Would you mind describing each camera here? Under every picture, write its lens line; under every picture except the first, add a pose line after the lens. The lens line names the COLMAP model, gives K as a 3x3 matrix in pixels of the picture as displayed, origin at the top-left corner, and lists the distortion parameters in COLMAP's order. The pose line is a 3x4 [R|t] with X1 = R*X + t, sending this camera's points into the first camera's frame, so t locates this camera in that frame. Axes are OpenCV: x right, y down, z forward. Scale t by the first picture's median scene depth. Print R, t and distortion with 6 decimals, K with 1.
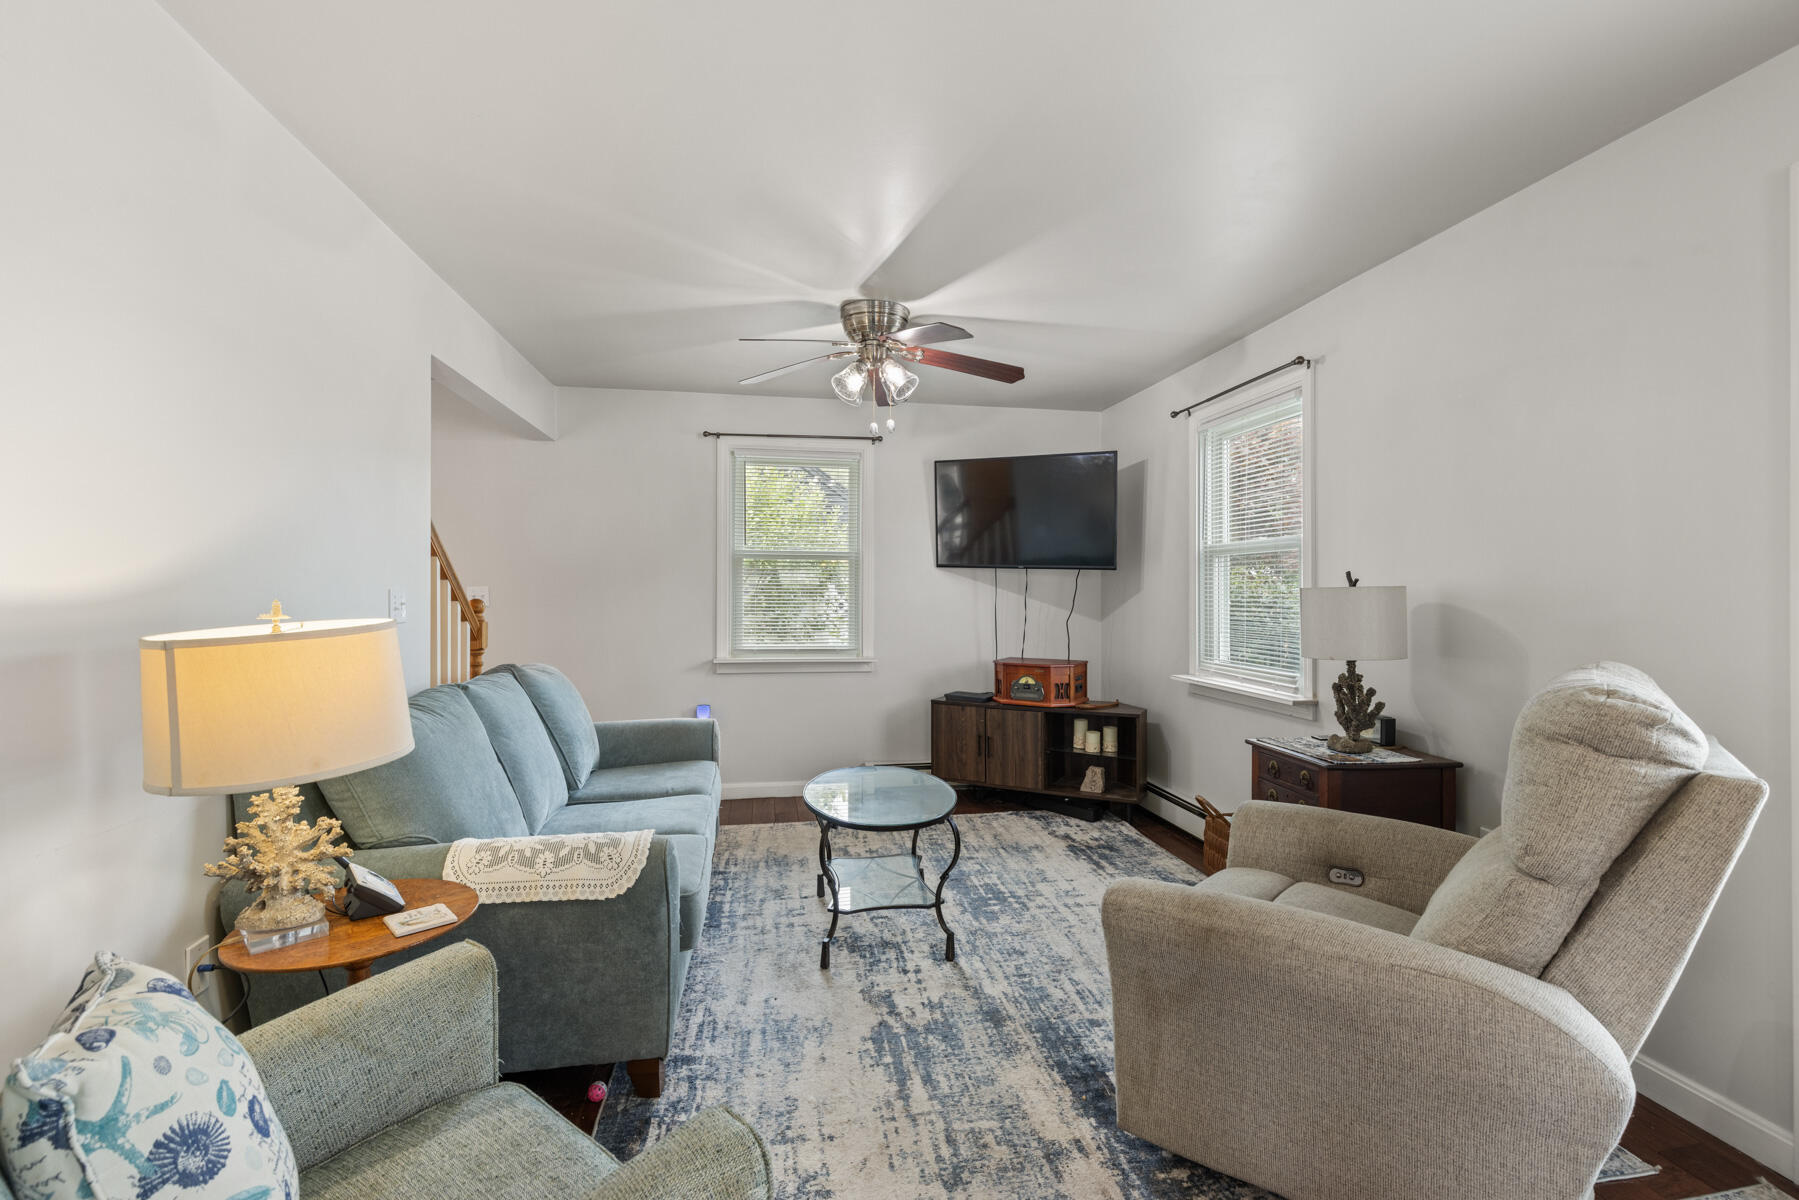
lens RADIAL K [[815.8, 0, 908.5], [0, 815.8, 592.6], [0, 0, 1]] dist [0.007210, -0.000166]
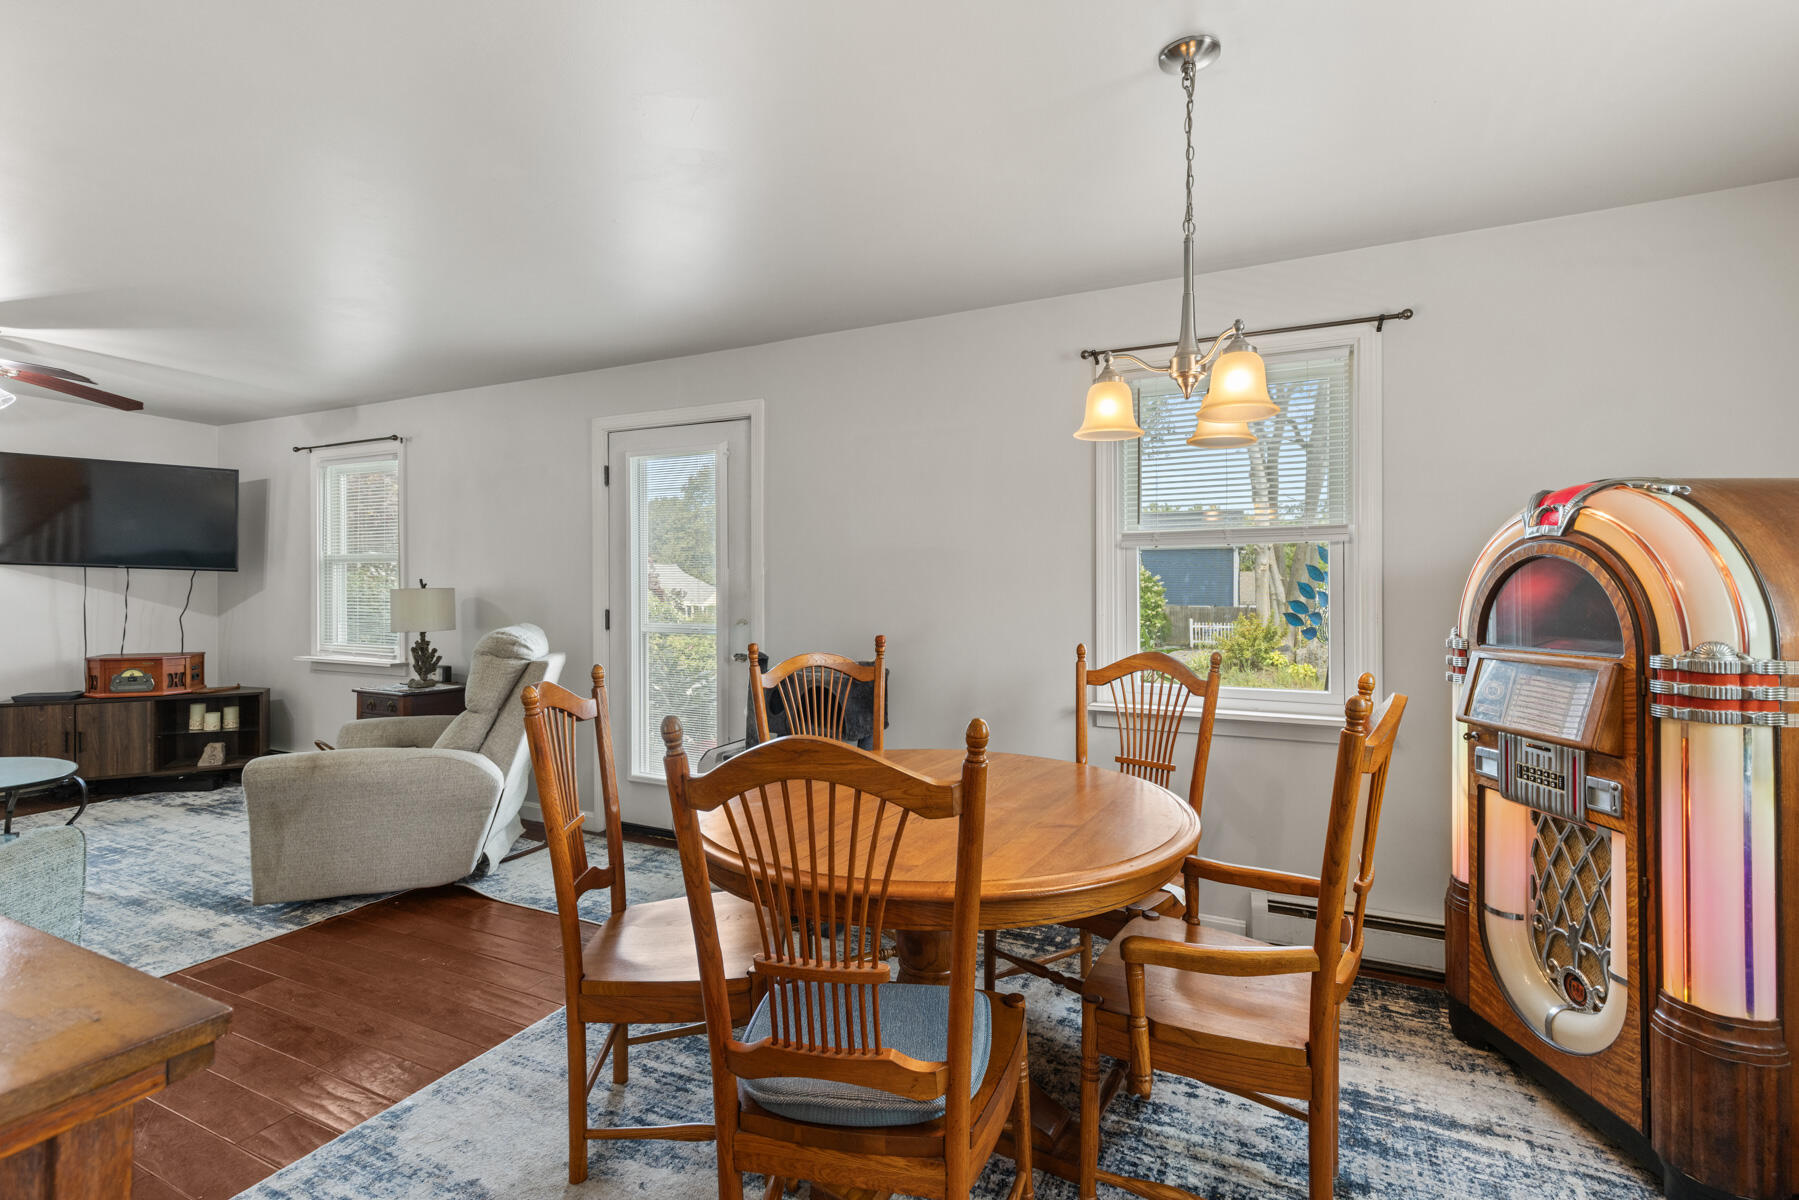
lens RADIAL K [[815.8, 0, 908.5], [0, 815.8, 592.6], [0, 0, 1]] dist [0.007210, -0.000166]
pose [[0.580452, -0.001949, 0.814292, -0.157567], [-0.001044, 0.999995, 0.003138, -0.003012], [-0.814294, -0.002672, 0.580447, -0.508784]]
